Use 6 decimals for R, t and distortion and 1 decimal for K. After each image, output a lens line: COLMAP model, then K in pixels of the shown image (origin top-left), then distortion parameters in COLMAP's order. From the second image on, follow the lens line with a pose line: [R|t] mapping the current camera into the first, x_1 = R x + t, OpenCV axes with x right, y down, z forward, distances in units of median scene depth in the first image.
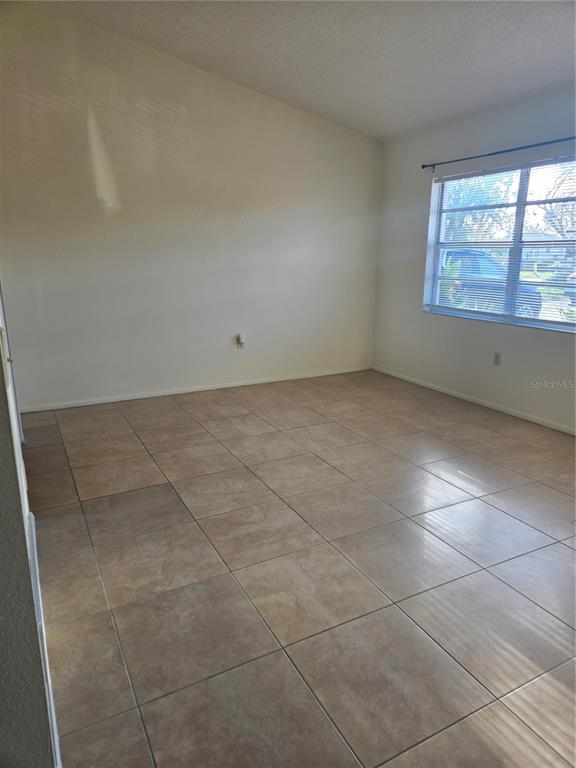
lens RADIAL K [[514.5, 0, 293.3], [0, 514.5, 379.0], [0, 0, 1]] dist [0.090243, -0.073790]
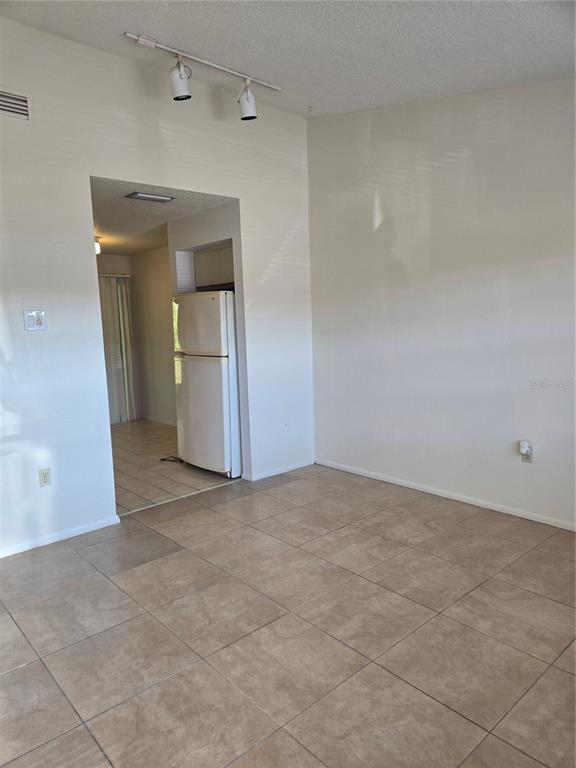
lens RADIAL K [[514.5, 0, 293.3], [0, 514.5, 379.0], [0, 0, 1]] dist [0.090243, -0.073790]
pose [[0.223851, 0.094409, -0.970040, 0.645766], [-0.199713, 0.978621, 0.049158, -0.187226], [0.953942, 0.182726, 0.237920, 0.716634]]
